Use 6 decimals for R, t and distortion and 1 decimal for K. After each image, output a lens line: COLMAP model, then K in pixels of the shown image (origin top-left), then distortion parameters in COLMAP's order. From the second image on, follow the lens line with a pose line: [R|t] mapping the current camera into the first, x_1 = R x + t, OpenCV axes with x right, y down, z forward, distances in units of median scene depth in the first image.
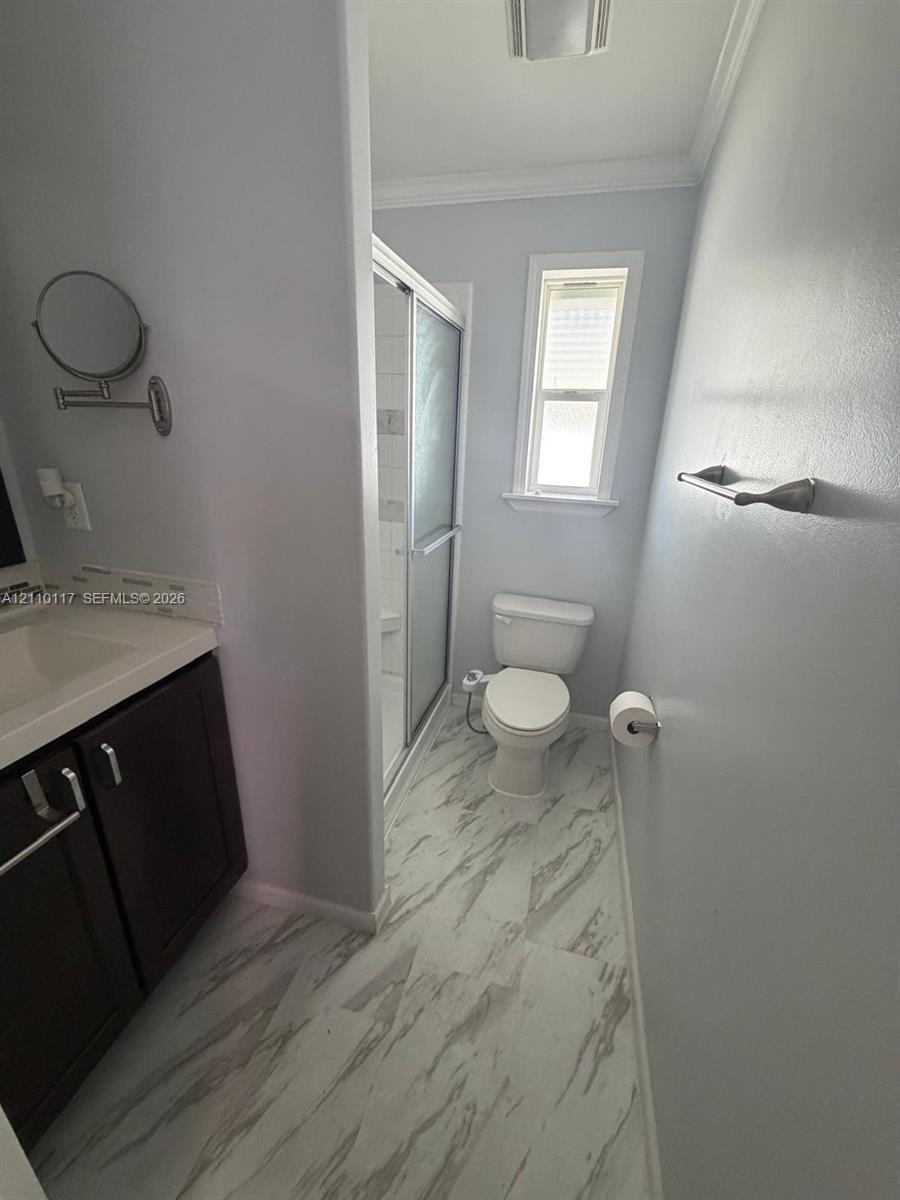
lens RADIAL K [[480.4, 0, 452.1], [0, 480.4, 598.8], [0, 0, 1]] dist [-0.005807, -0.000549]
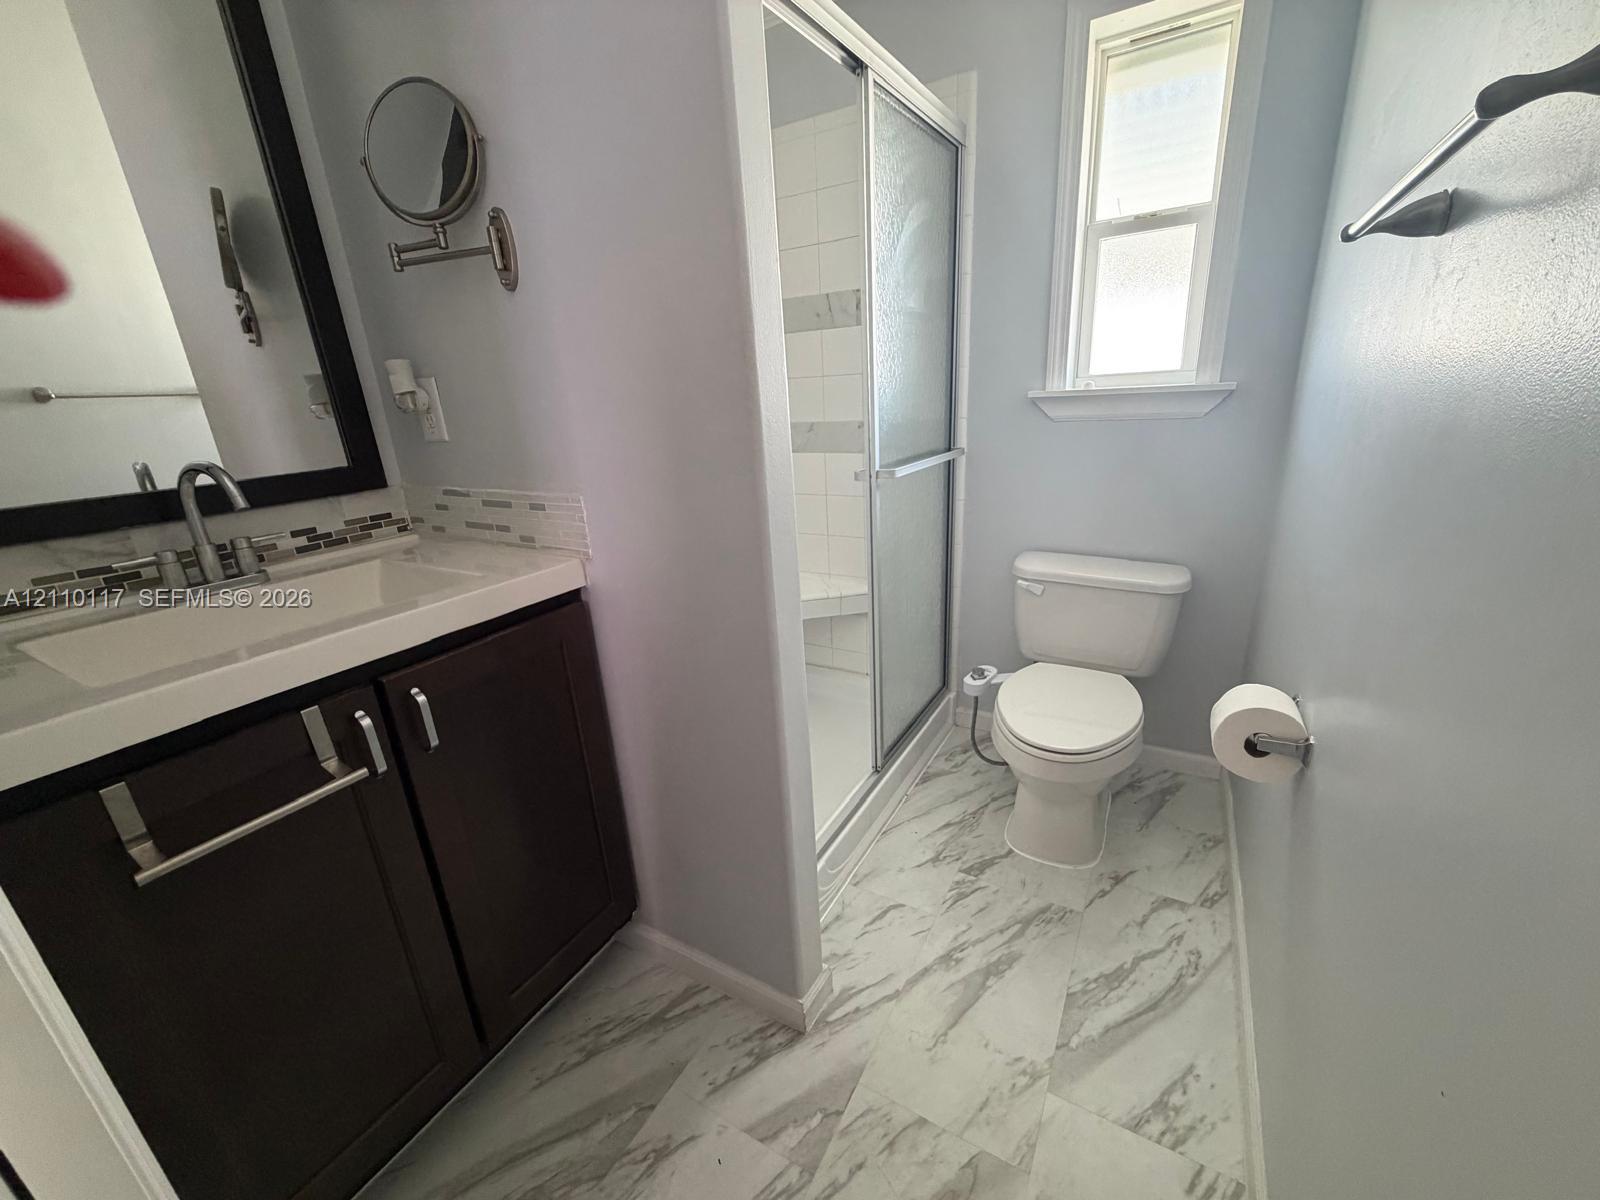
lens RADIAL K [[640.6, 0, 795.1], [0, 640.6, 601.1], [0, 0, 1]] dist [-0.005807, -0.000549]
pose [[0.956544, 0.000192, -0.291586, 0.082415], [-0.004980, 0.999865, -0.015681, 0.114912], [0.291544, 0.016451, 0.956416, 0.139944]]
